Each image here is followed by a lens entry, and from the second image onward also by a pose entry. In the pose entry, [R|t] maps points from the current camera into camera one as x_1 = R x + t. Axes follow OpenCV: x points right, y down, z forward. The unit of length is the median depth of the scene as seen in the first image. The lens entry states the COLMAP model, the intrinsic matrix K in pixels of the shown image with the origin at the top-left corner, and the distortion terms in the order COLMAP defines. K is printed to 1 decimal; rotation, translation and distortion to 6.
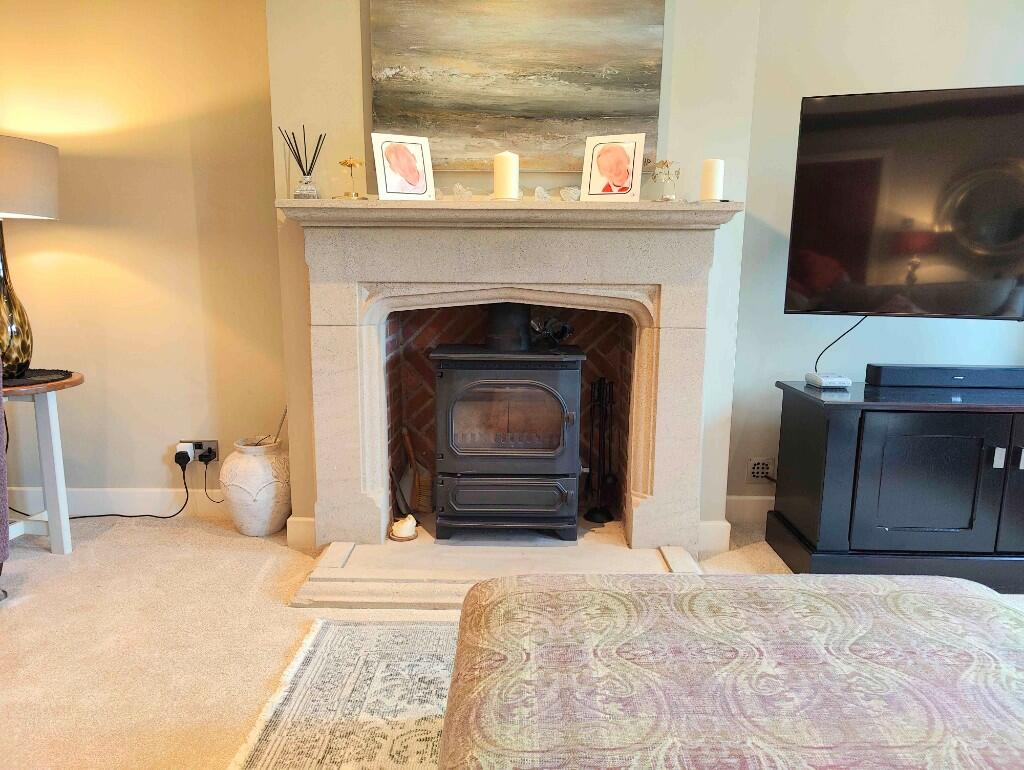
lens RADIAL K [[704.7, 0, 512.0], [0, 704.7, 385.0], [0, 0, 1]] dist [0.007411, 0.001136]
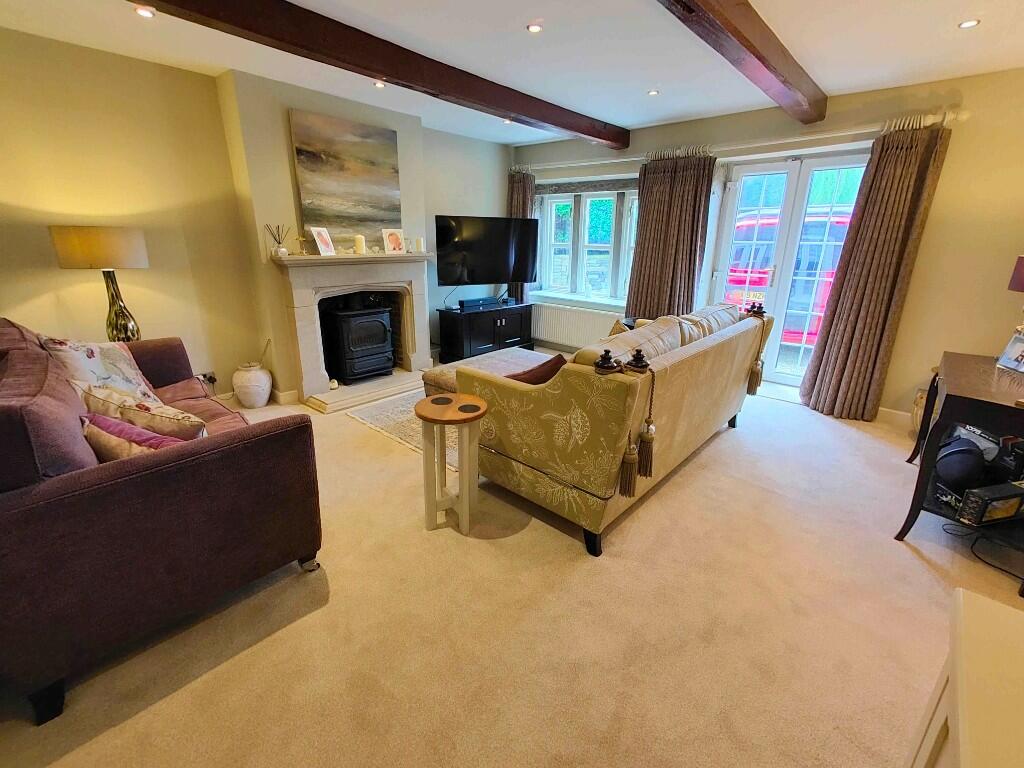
lens RADIAL K [[452.6, 0, 510.2], [0, 452.6, 377.8], [0, 0, 1]] dist [0.009175, 0.000507]
pose [[0.659789, -0.224724, 0.717061, -0.976568], [0.125568, 0.973791, 0.189643, -0.053379], [-0.740885, -0.035085, 0.670715, -0.604040]]
